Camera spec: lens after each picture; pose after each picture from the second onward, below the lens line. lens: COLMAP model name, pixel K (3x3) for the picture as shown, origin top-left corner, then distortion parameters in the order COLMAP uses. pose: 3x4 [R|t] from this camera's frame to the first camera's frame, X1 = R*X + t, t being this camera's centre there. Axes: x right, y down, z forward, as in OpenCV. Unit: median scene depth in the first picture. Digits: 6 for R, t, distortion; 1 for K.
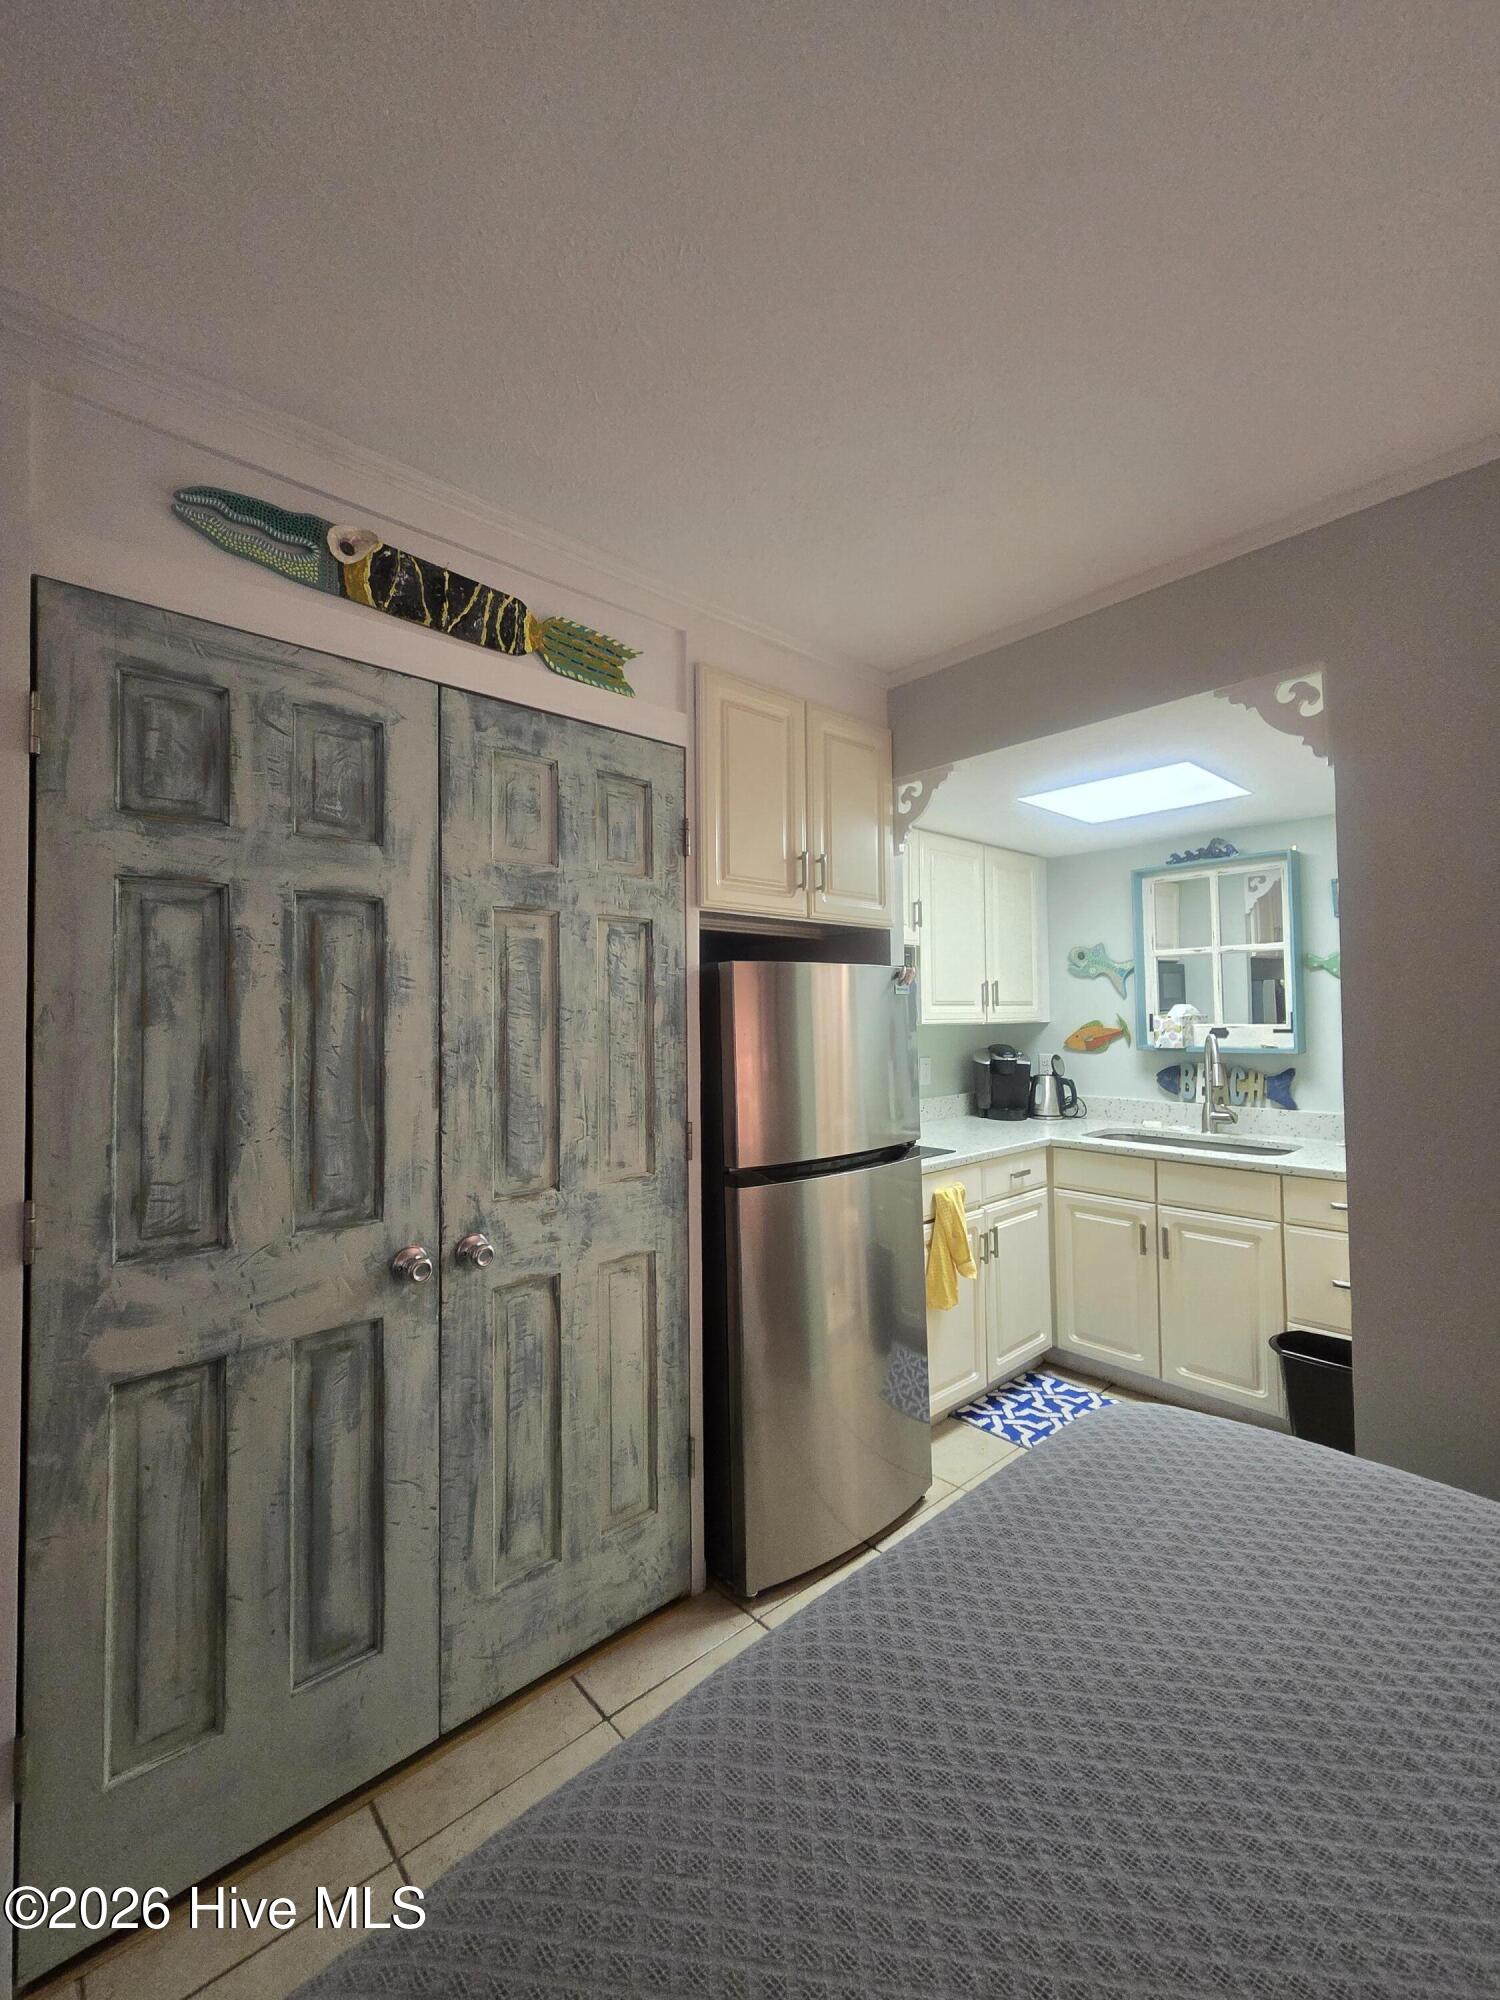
lens RADIAL K [[822.8, 0, 743.3], [0, 822.8, 990.1], [0, 0, 1]] dist [0.003431, -0.001021]
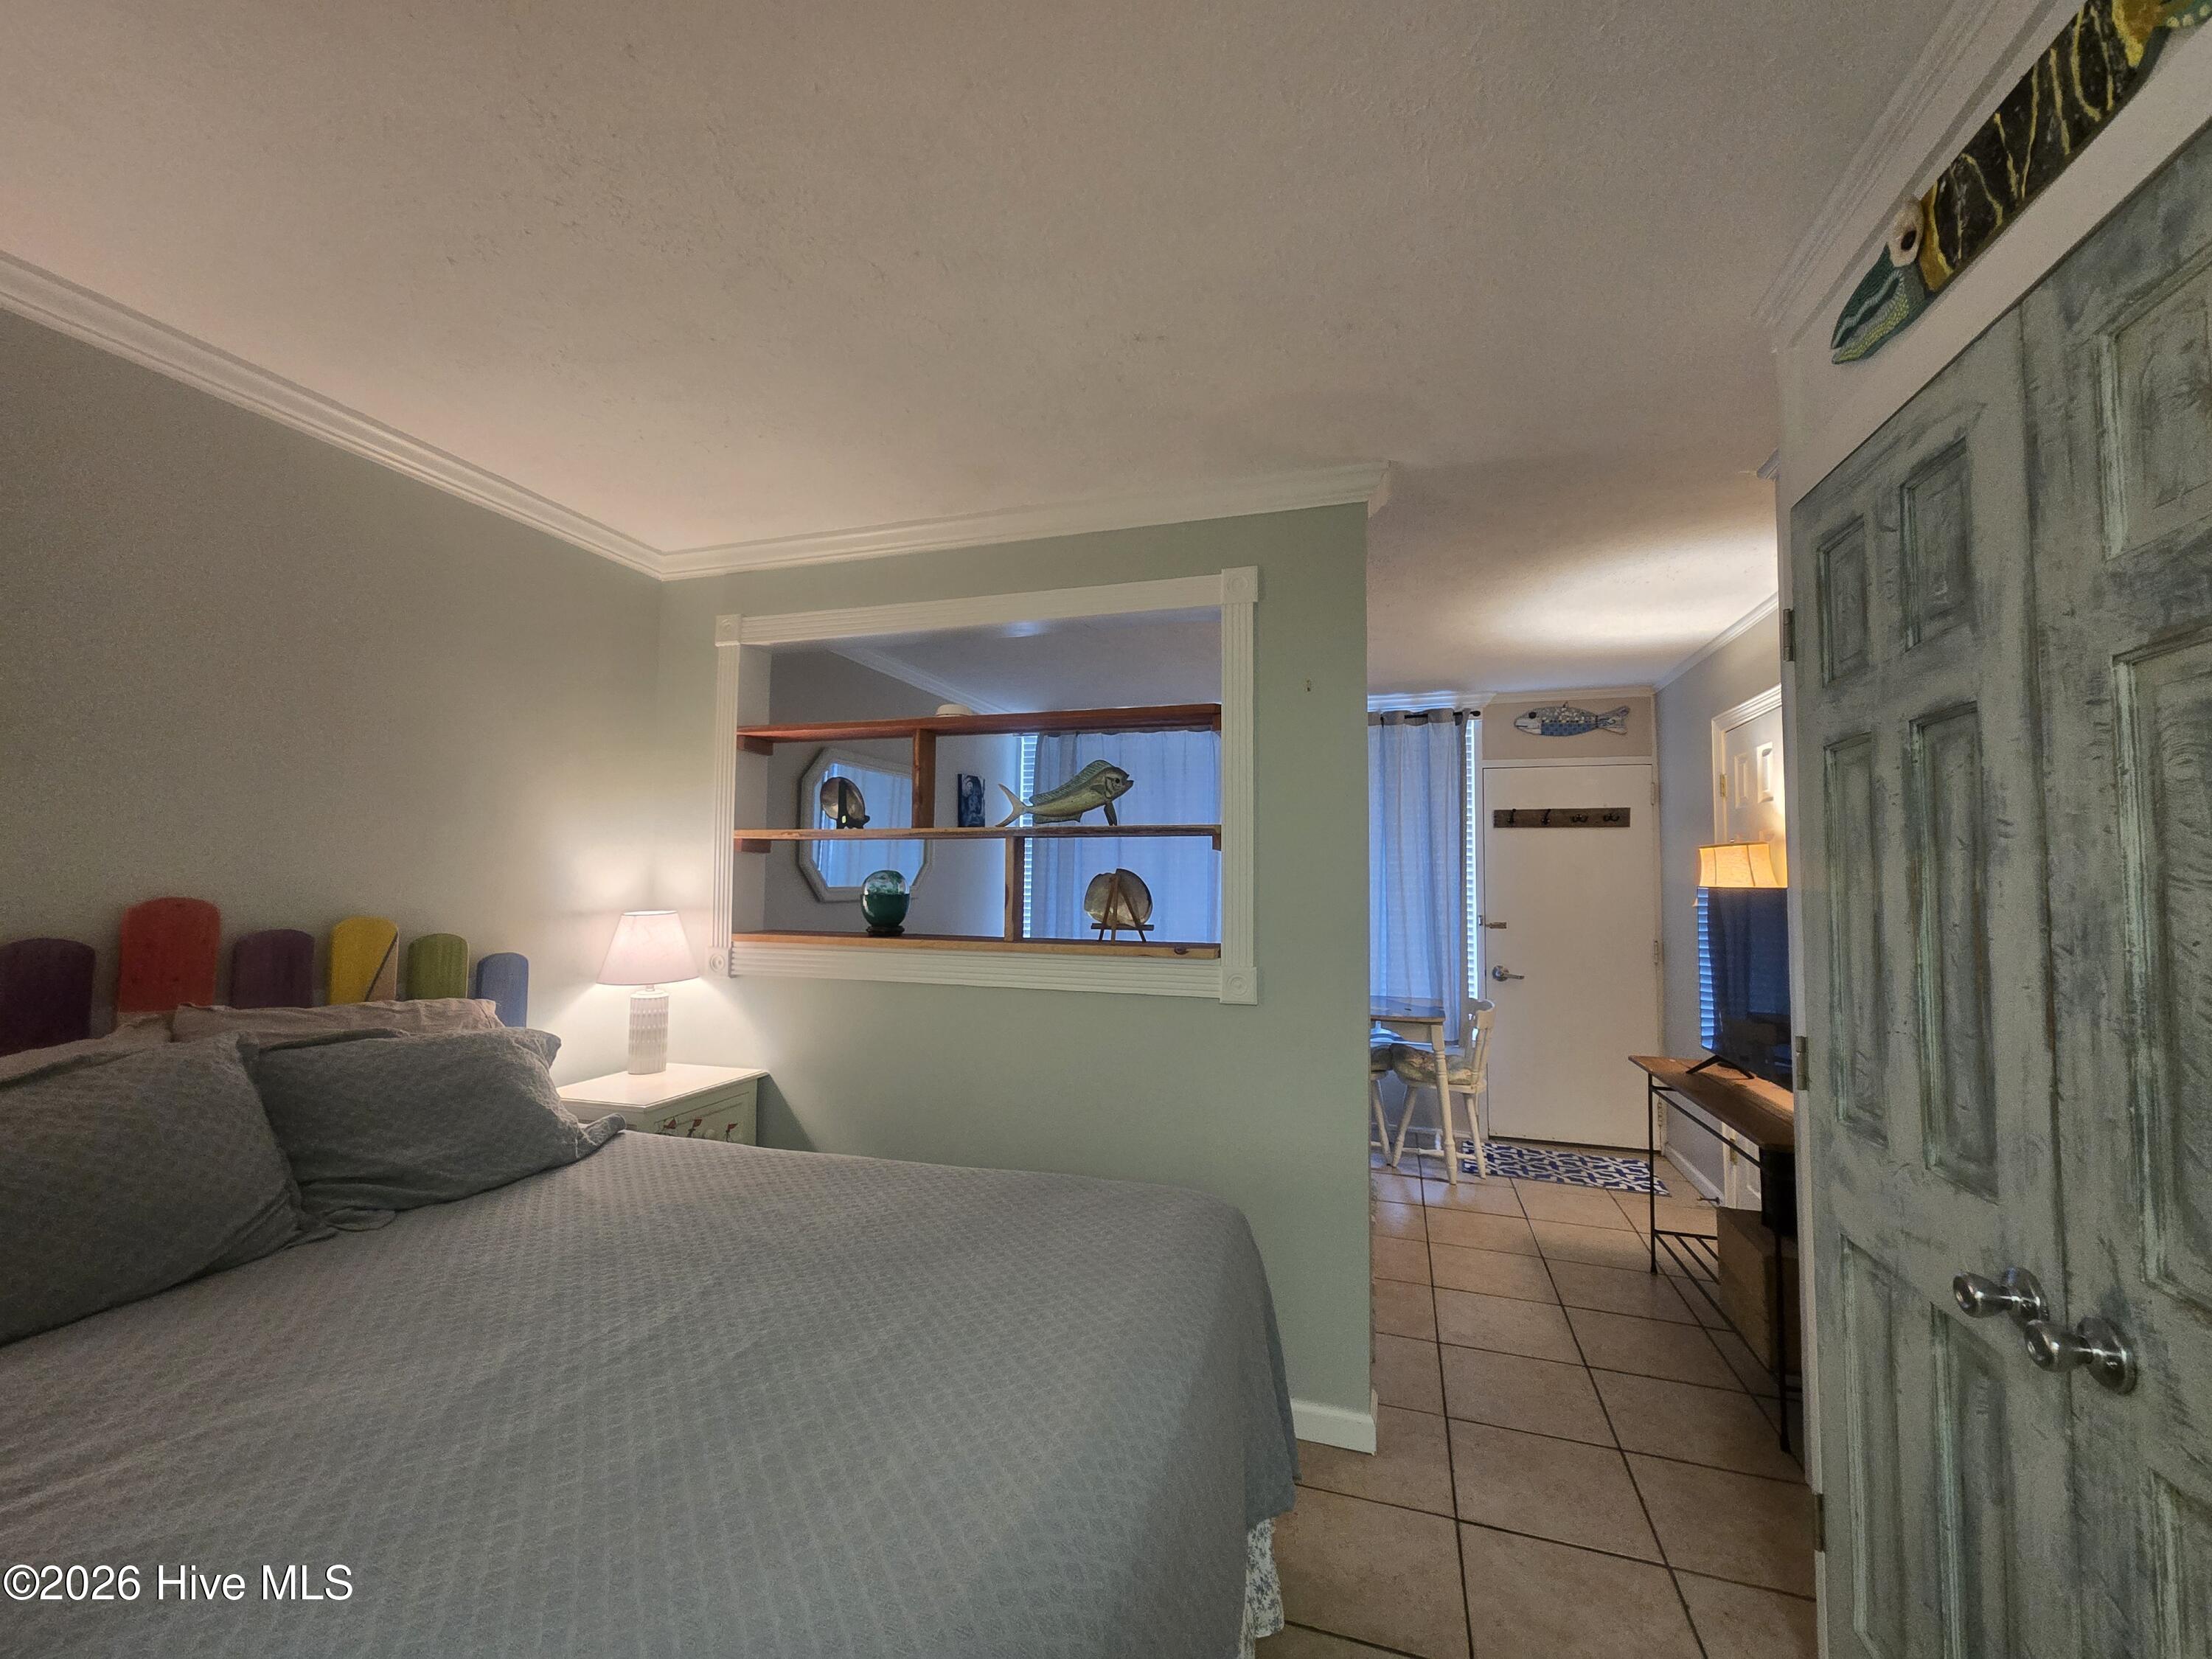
lens RADIAL K [[909.9, 0, 1099.9], [0, 909.9, 833.2], [0, 0, 1]] dist [0.003604, -0.000791]
pose [[-0.862256, -0.021924, -0.505999, 0.432629], [0.017258, 0.997211, -0.072616, 0.027377], [0.506179, -0.071346, -0.859472, 1.050531]]
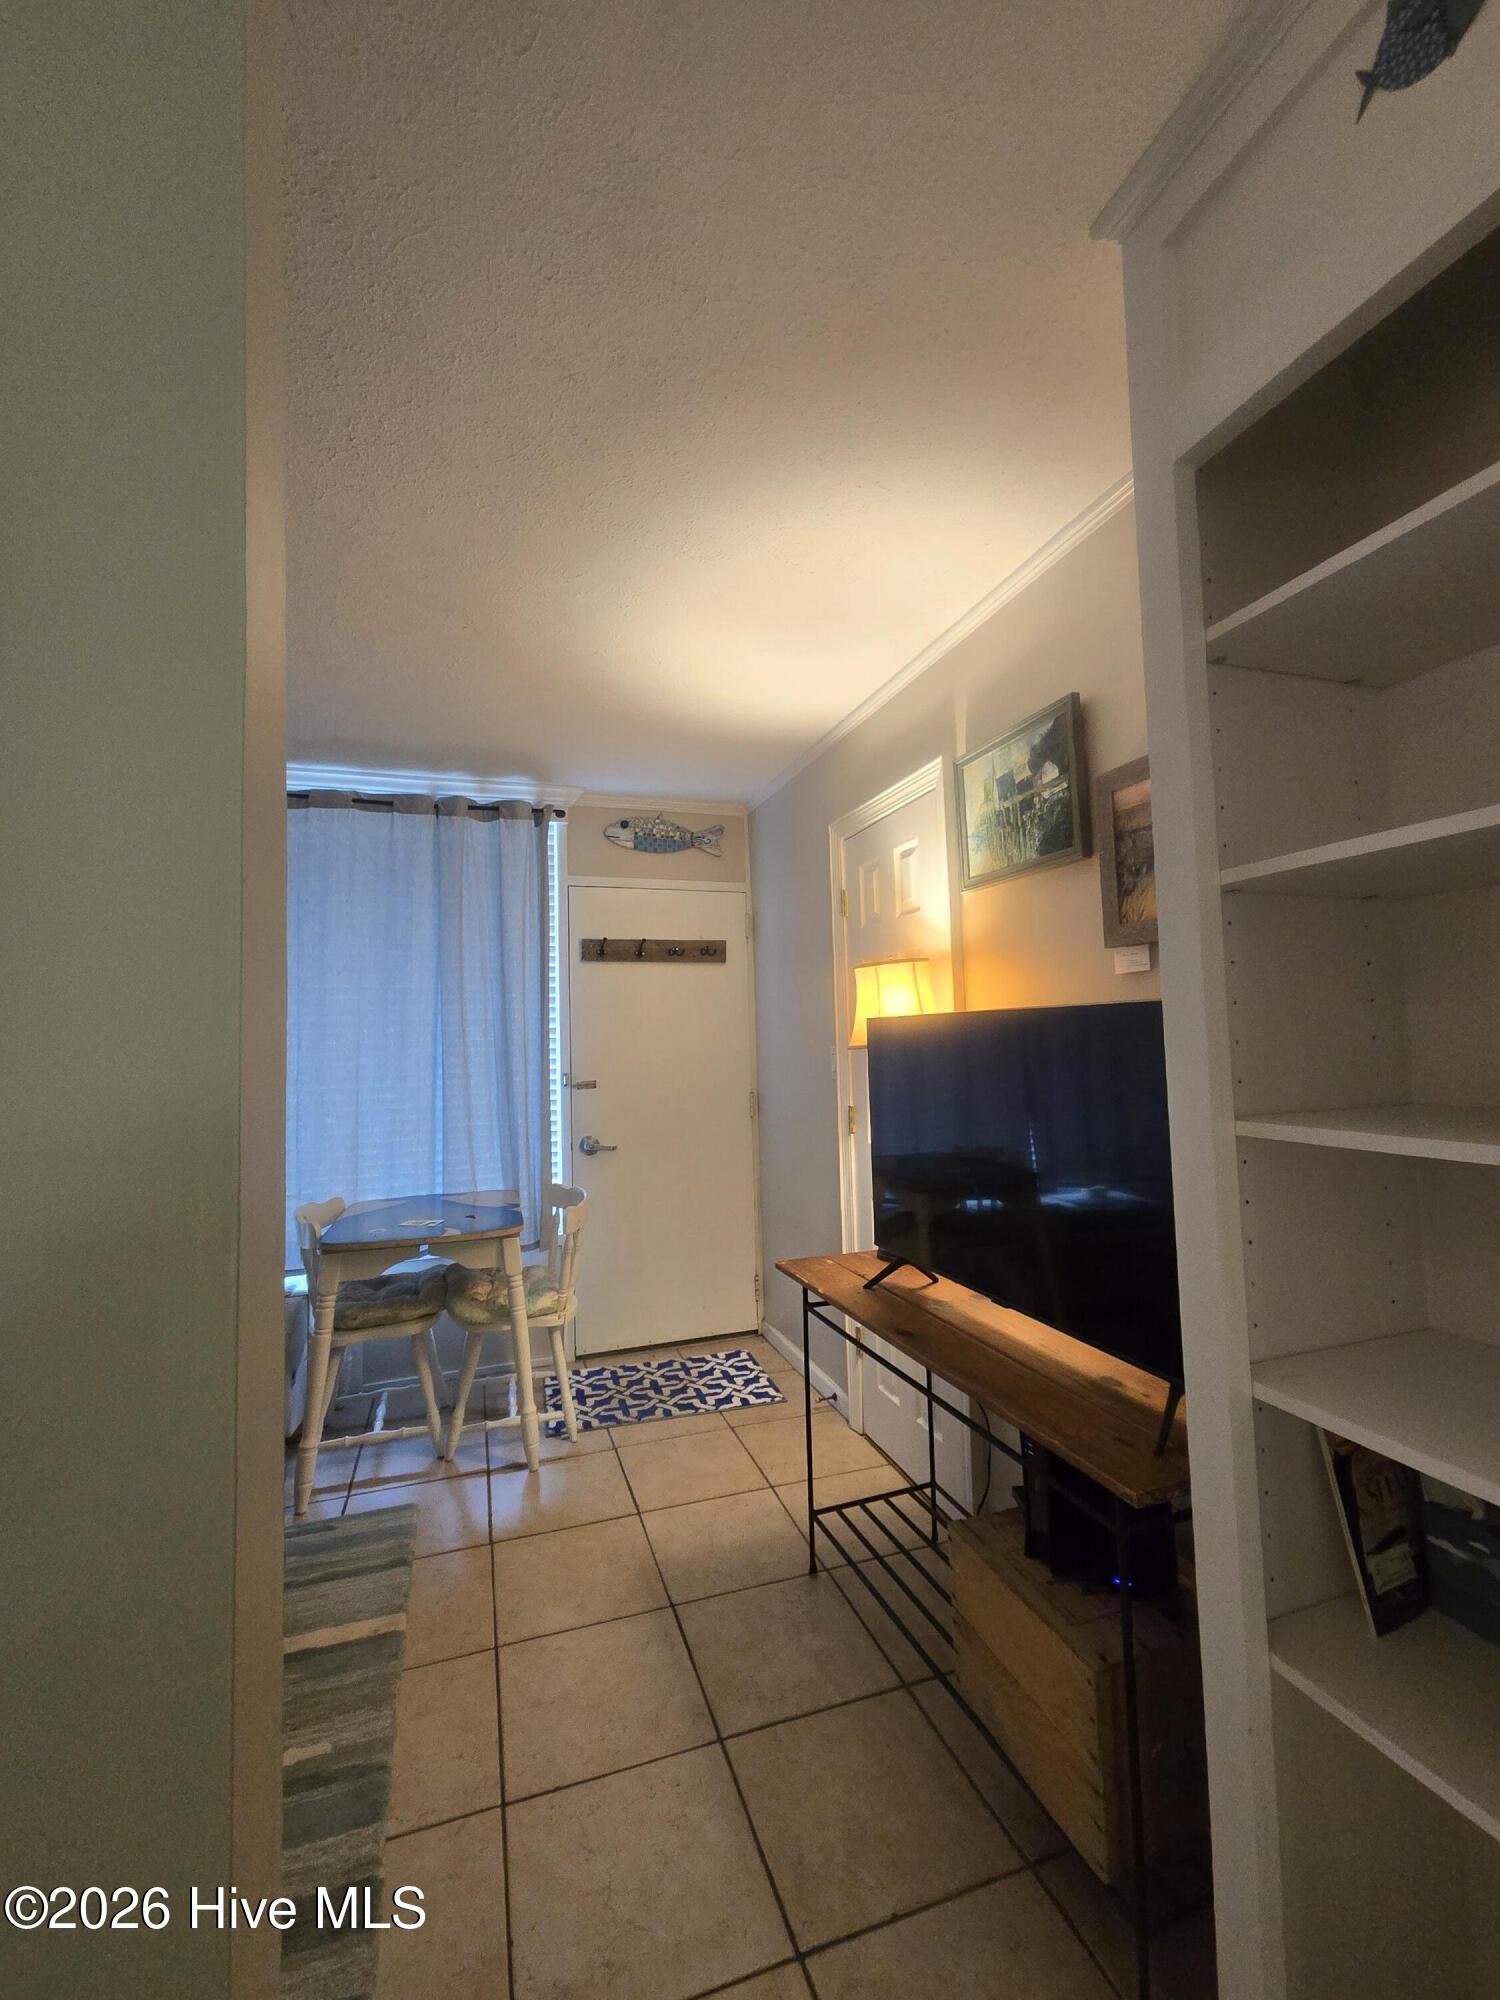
lens RADIAL K [[822.8, 0, 743.3], [0, 822.8, 990.1], [0, 0, 1]] dist [0.003431, -0.001021]
pose [[-0.398531, -0.031044, -0.916629, -0.311808], [0.060418, 0.996367, -0.060013, 0.041043], [0.915163, -0.079298, -0.395208, 0.438774]]
